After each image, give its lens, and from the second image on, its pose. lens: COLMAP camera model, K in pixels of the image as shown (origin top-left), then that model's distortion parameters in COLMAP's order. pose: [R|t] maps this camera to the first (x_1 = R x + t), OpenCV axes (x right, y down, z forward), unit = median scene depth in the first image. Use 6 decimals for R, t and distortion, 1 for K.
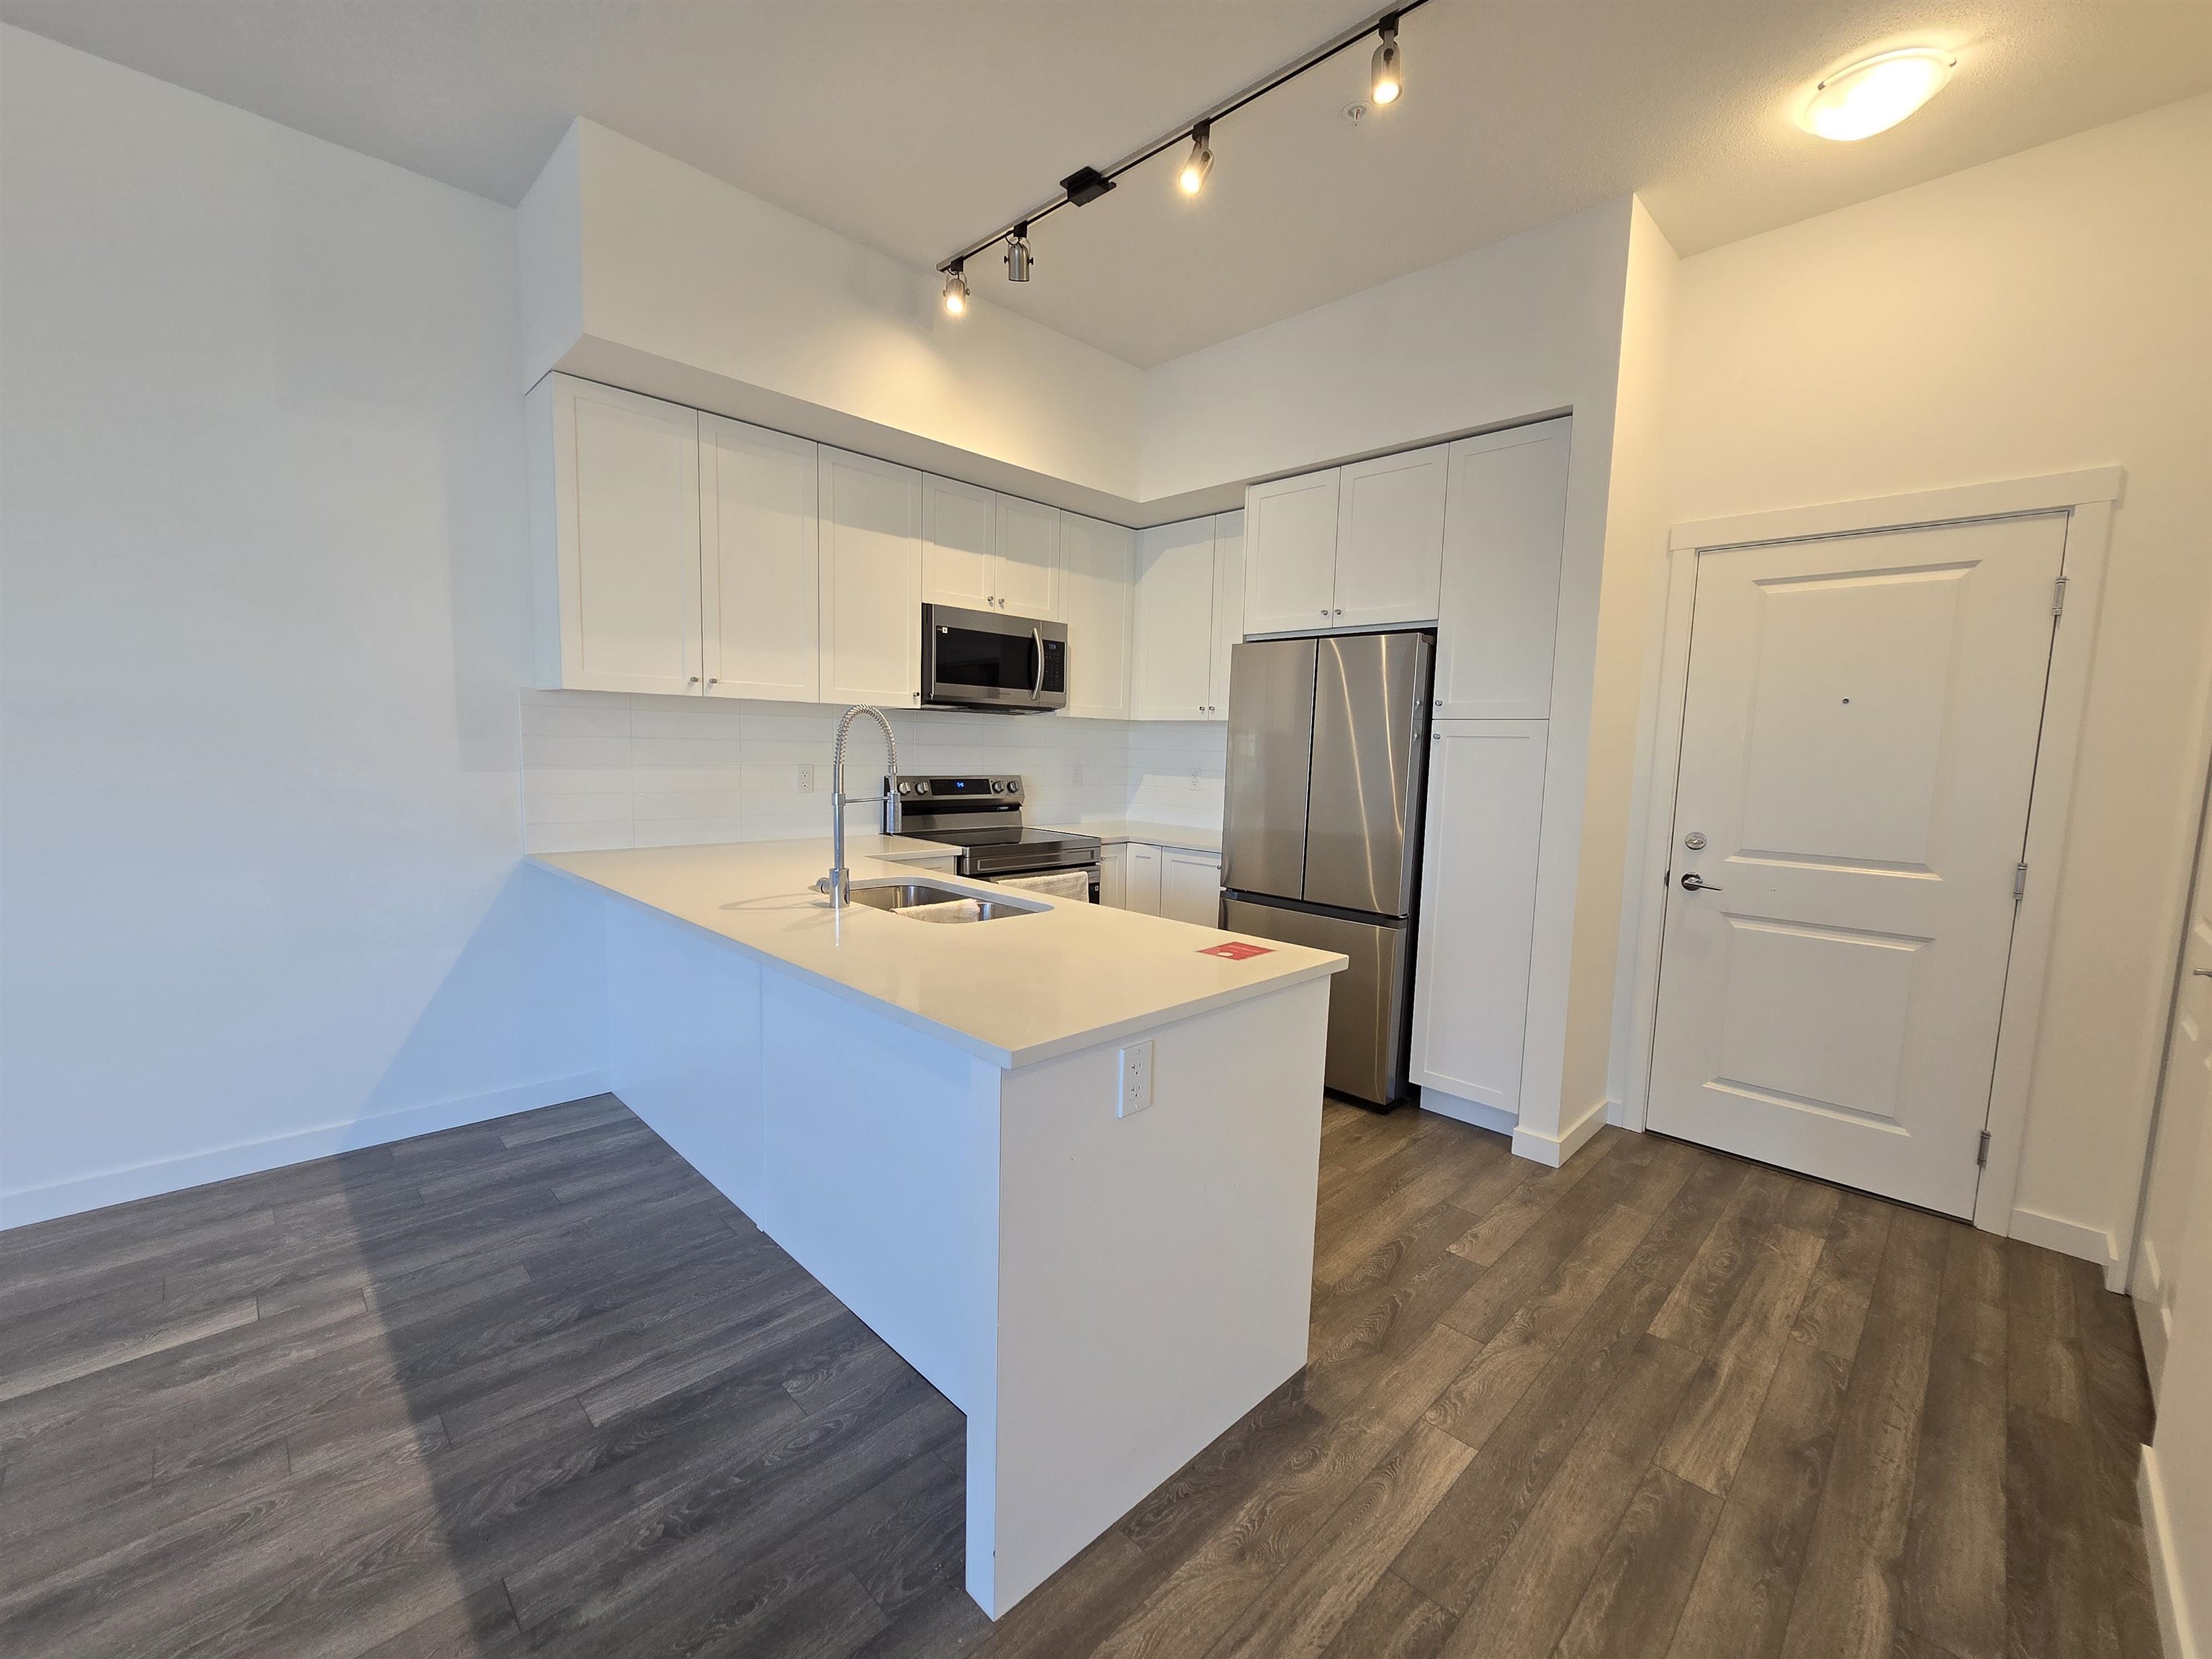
lens RADIAL K [[898.1, 0, 1105.8], [0, 898.1, 839.4], [0, 0, 1]] dist [0.001493, -0.000286]
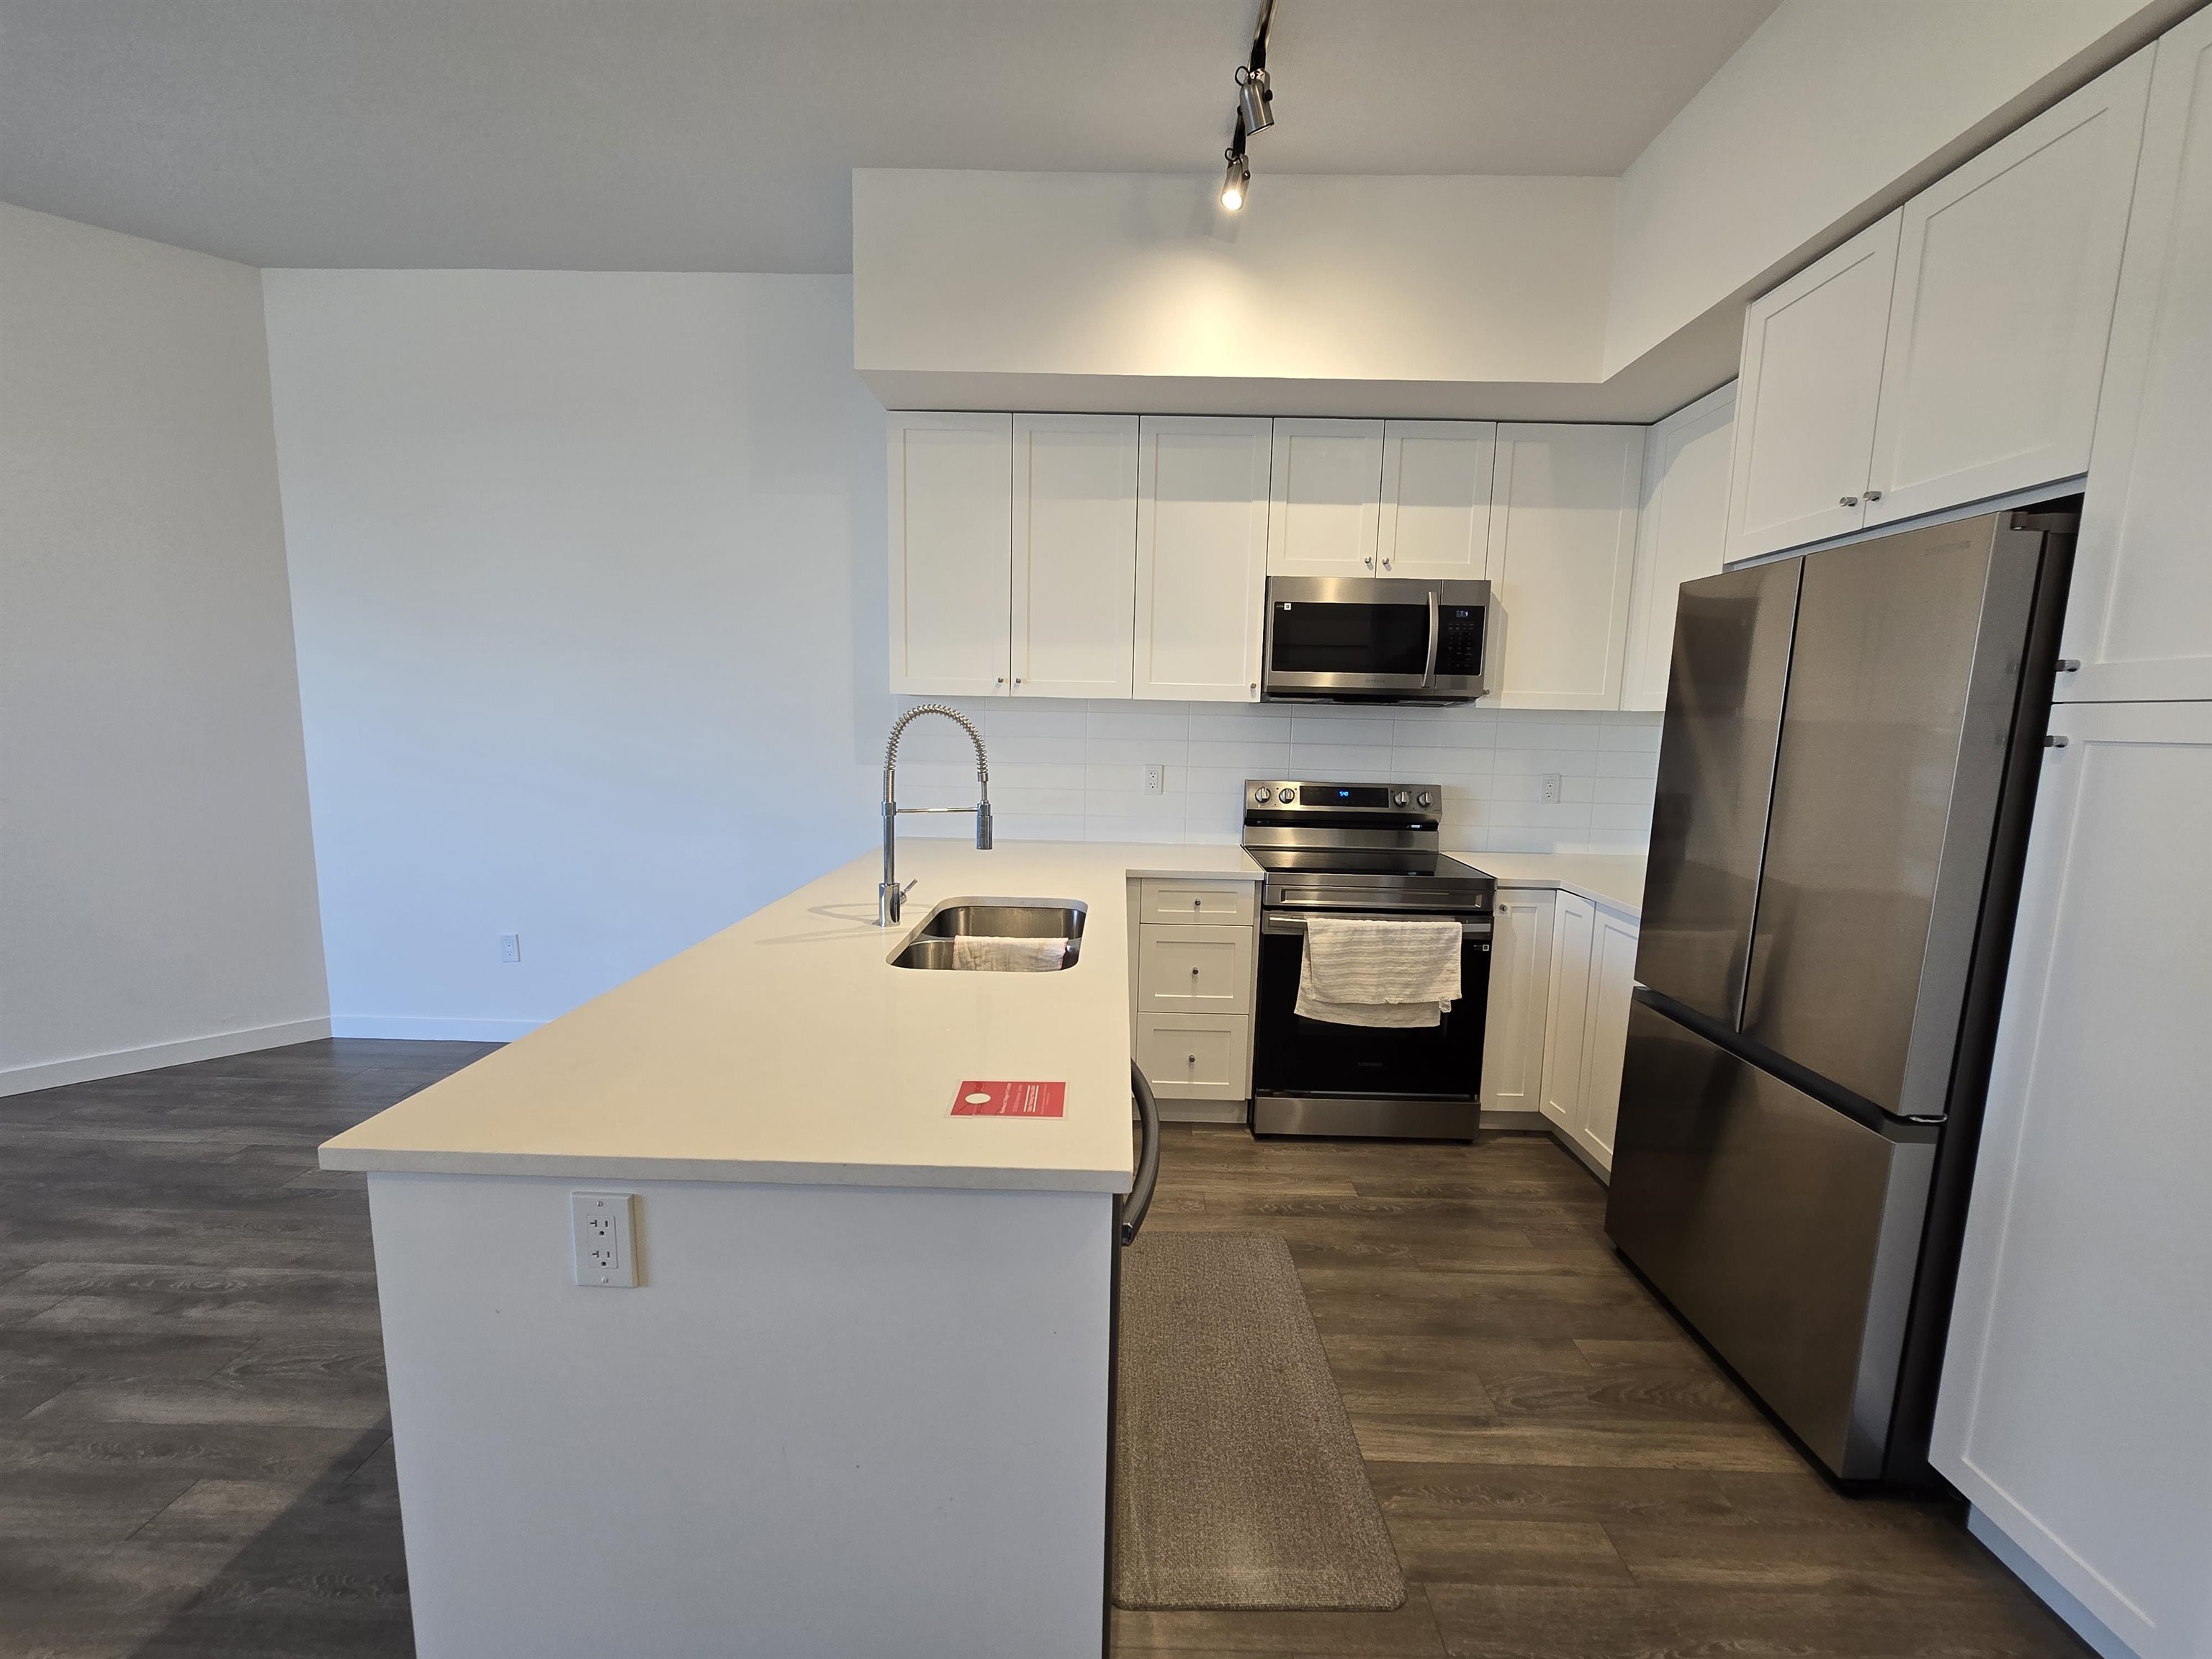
lens RADIAL K [[898.1, 0, 1105.1], [0, 898.1, 840.4], [0, 0, 1]] dist [0.001493, -0.000286]
pose [[0.699193, 0.087310, -0.709582, 0.339805], [-0.080267, 0.995826, 0.043440, -0.045868], [0.710413, 0.026583, 0.703283, 0.339546]]
